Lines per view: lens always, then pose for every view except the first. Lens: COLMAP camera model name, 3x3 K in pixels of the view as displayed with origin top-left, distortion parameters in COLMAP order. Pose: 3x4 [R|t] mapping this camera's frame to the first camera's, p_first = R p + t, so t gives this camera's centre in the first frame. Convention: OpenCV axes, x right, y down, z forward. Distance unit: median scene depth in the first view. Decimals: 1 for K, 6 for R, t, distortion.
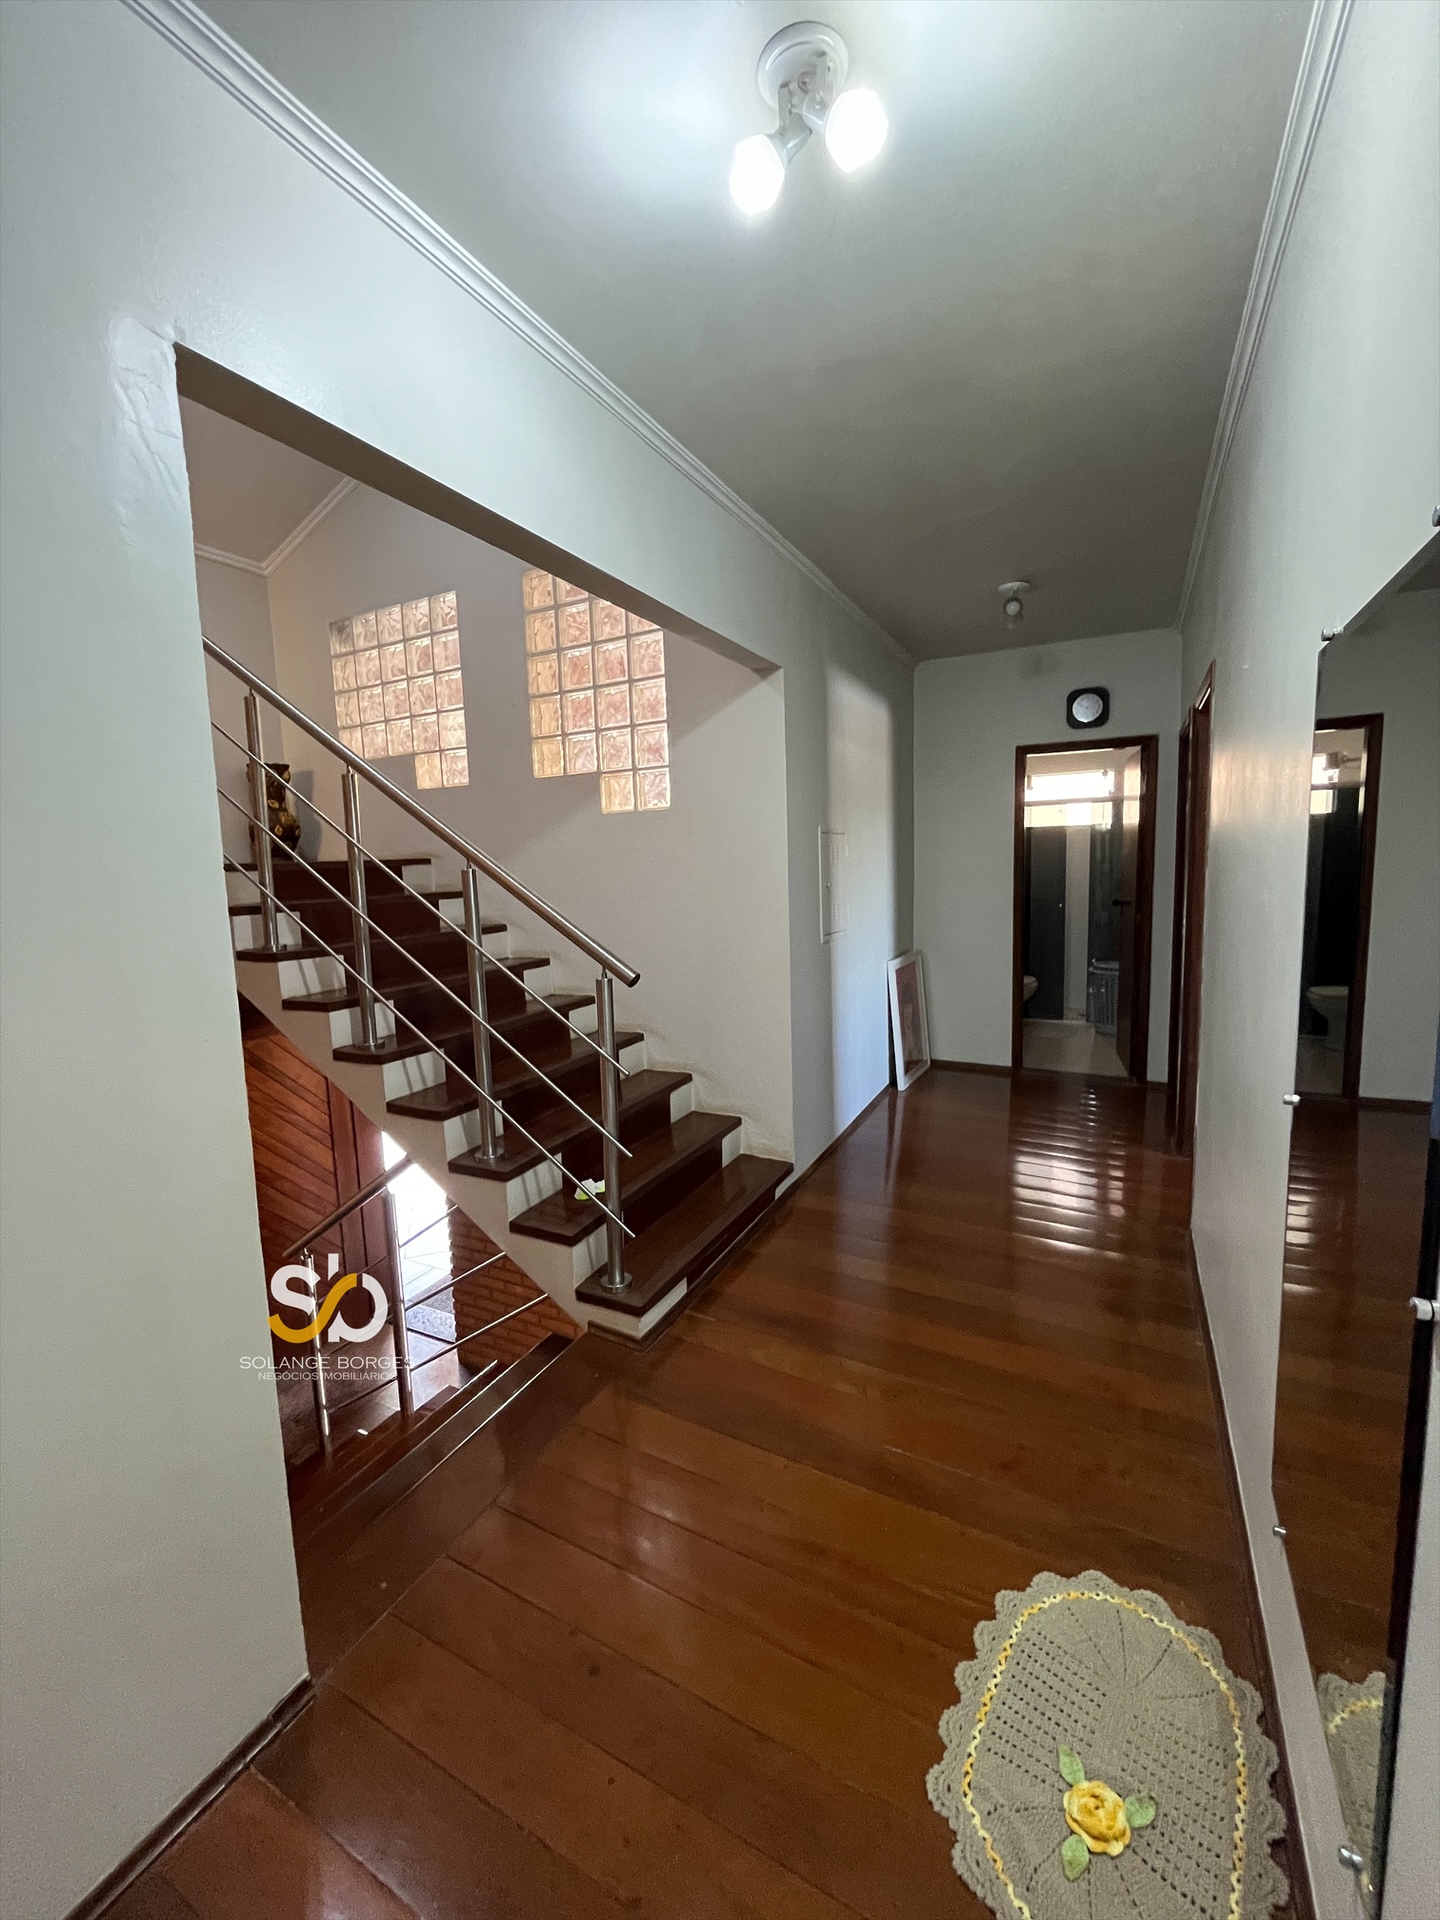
lens RADIAL K [[782.5, 0, 713.0], [0, 782.5, 956.2], [0, 0, 1]] dist [-0.006770, 0.000927]
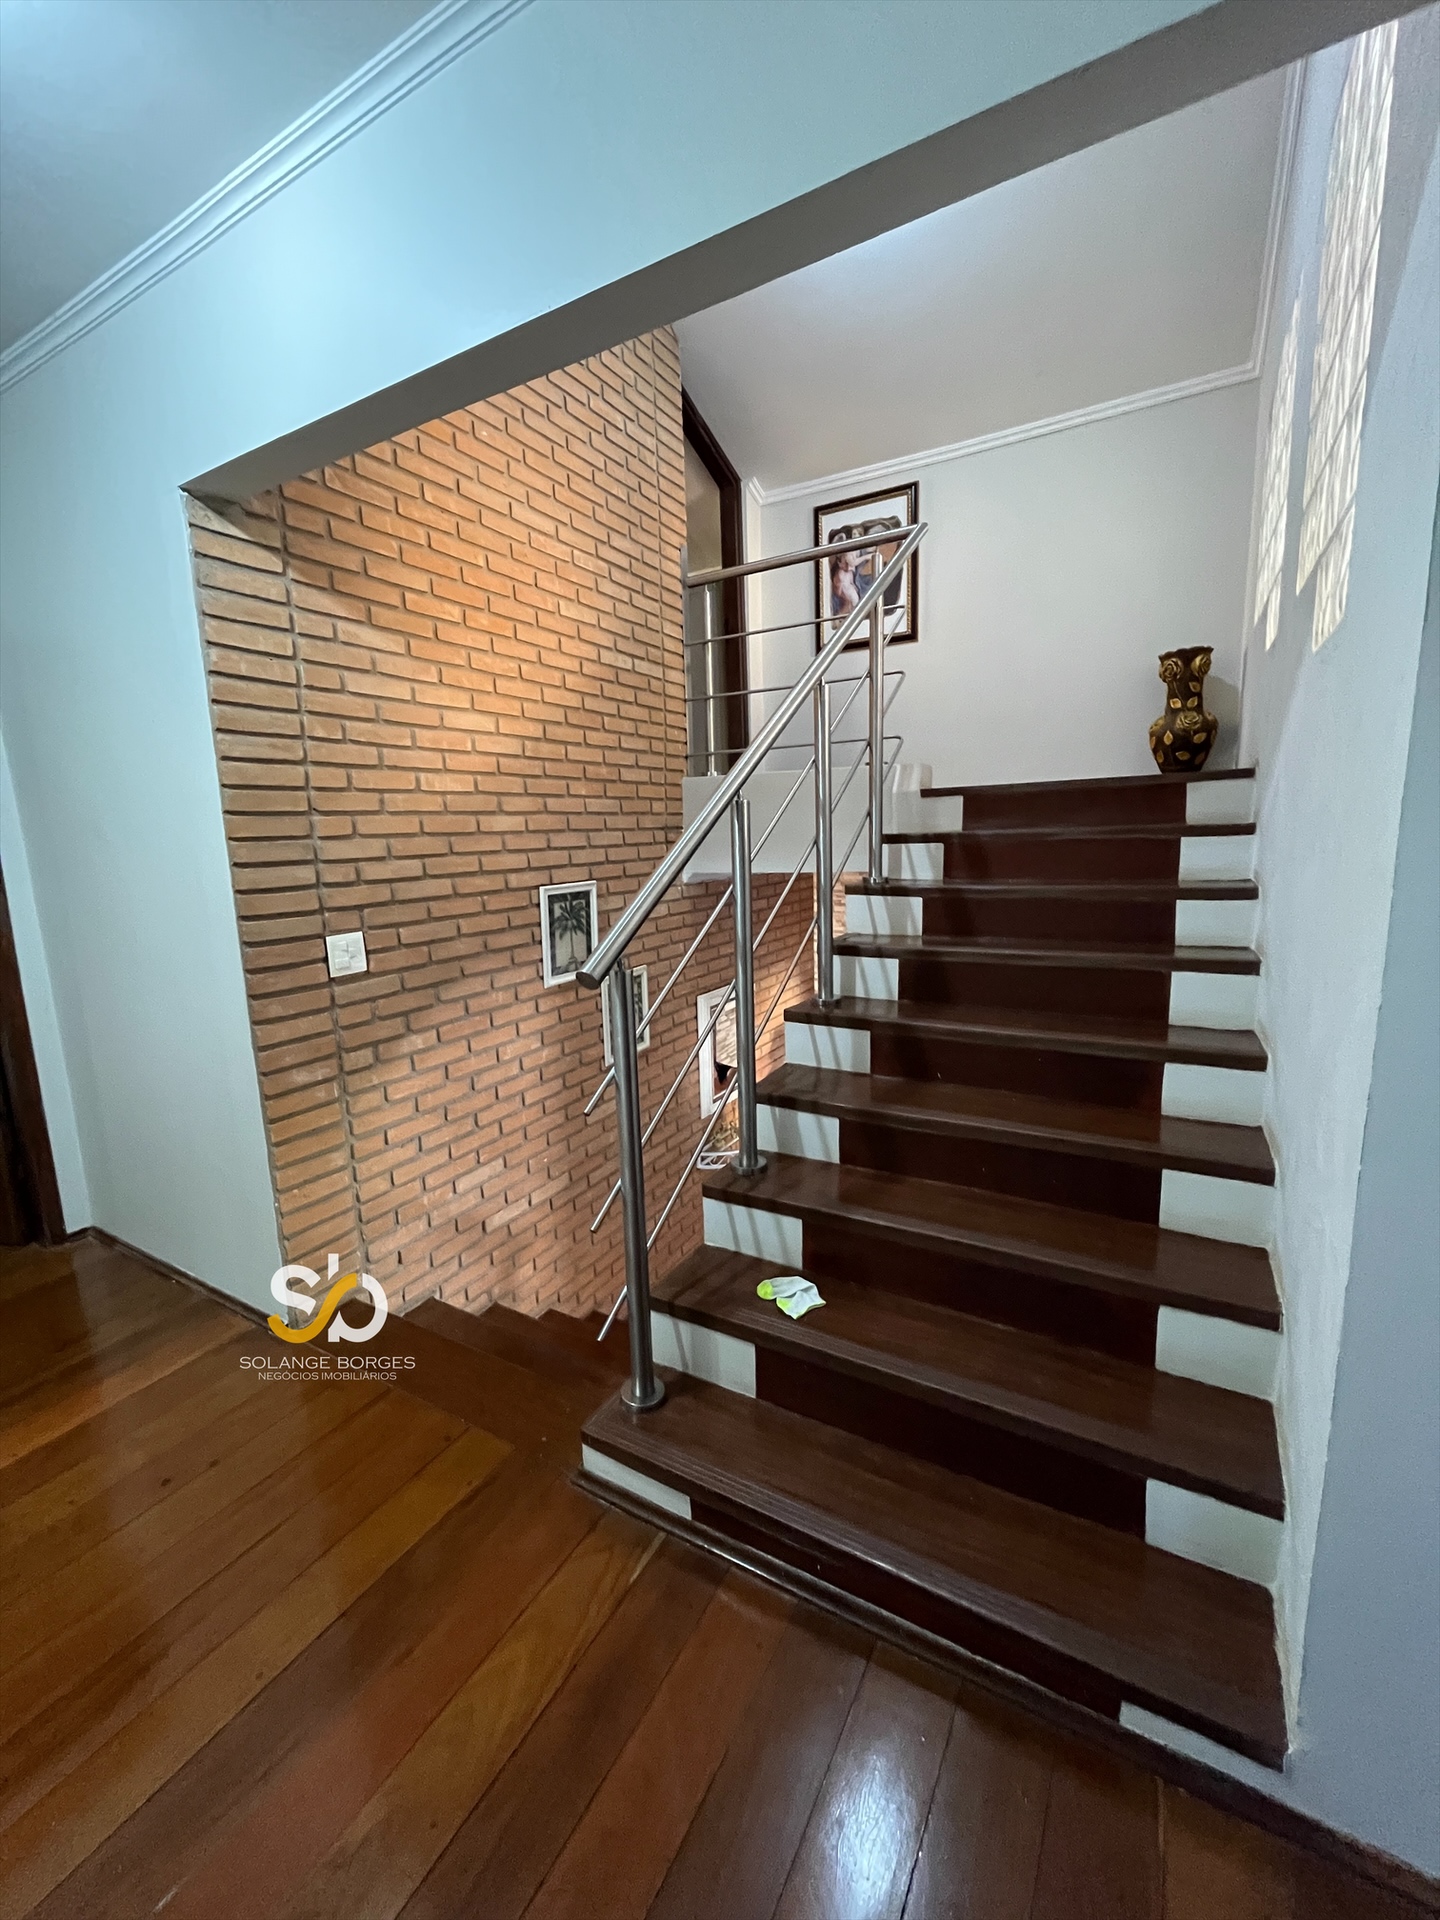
lens RADIAL K [[782.5, 0, 723.3], [0, 782.5, 954.9], [0, 0, 1]] dist [-0.006770, 0.000927]
pose [[-0.034105, 0.207971, -0.977540, 0.410918], [-0.091080, 0.973392, 0.210266, -0.109179], [0.995259, 0.096205, -0.014255, 0.883590]]
